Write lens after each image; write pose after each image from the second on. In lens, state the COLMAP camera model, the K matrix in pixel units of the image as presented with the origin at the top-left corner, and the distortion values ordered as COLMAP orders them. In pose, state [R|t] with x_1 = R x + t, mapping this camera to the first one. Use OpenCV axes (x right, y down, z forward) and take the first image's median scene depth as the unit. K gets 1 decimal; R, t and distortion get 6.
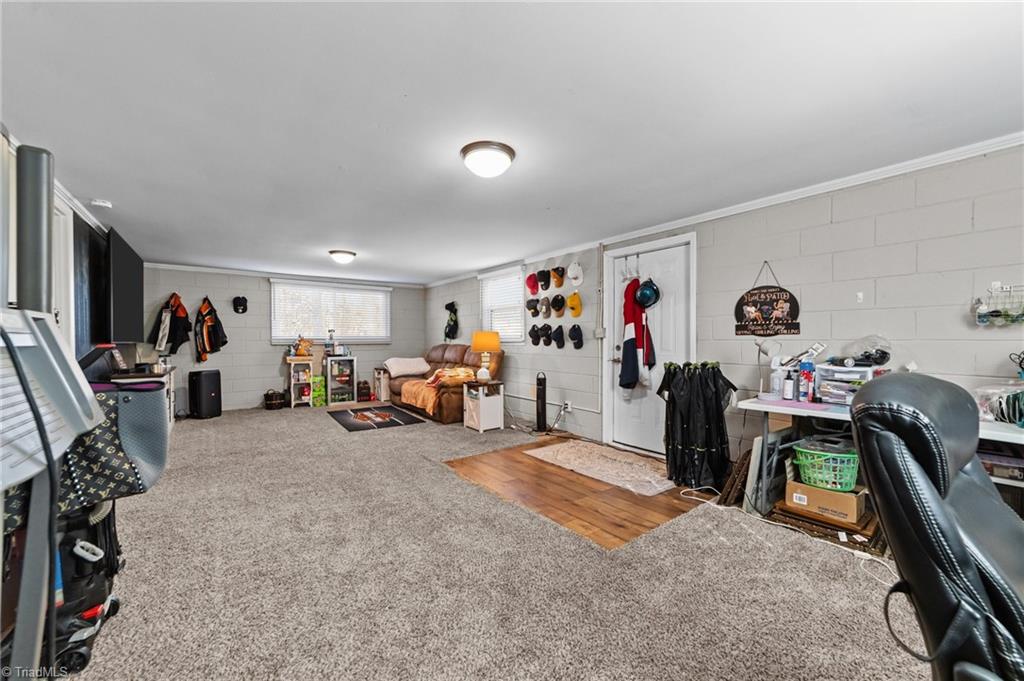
lens RADIAL K [[394.9, 0, 510.2], [0, 394.9, 339.7], [0, 0, 1]] dist [-0.003810, -0.000039]
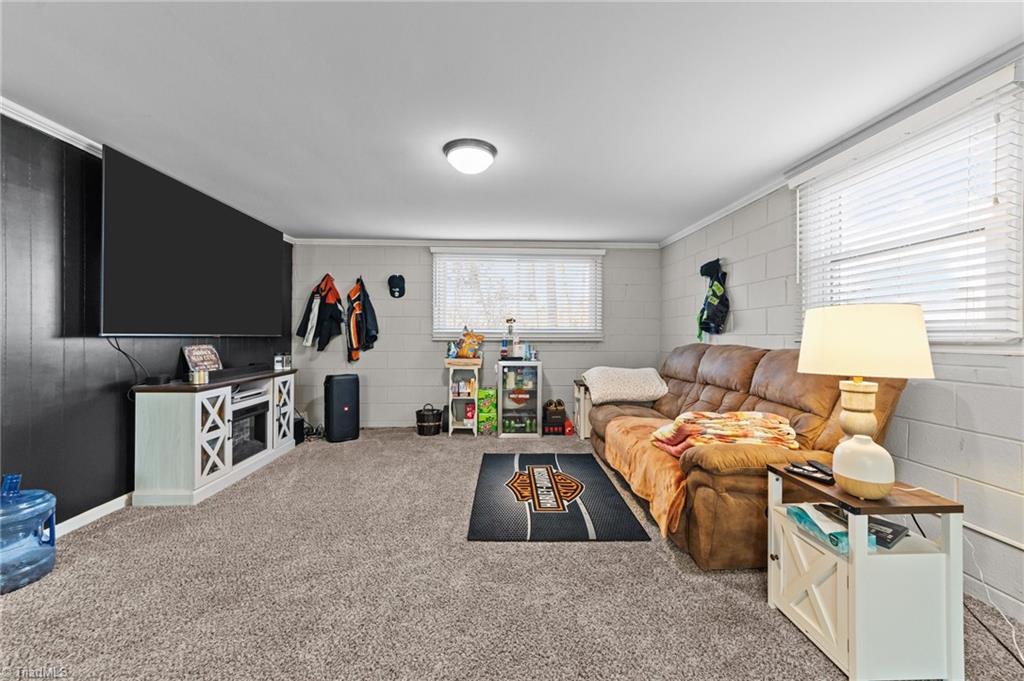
lens RADIAL K [[394.9, 0, 506.6], [0, 394.9, 335.5], [0, 0, 1]] dist [-0.003810, -0.000039]
pose [[0.823027, 0.006431, -0.567965, -0.090590], [-0.007629, 0.999971, 0.000269, 0.002299], [0.567951, 0.004112, 0.823052, 0.495113]]
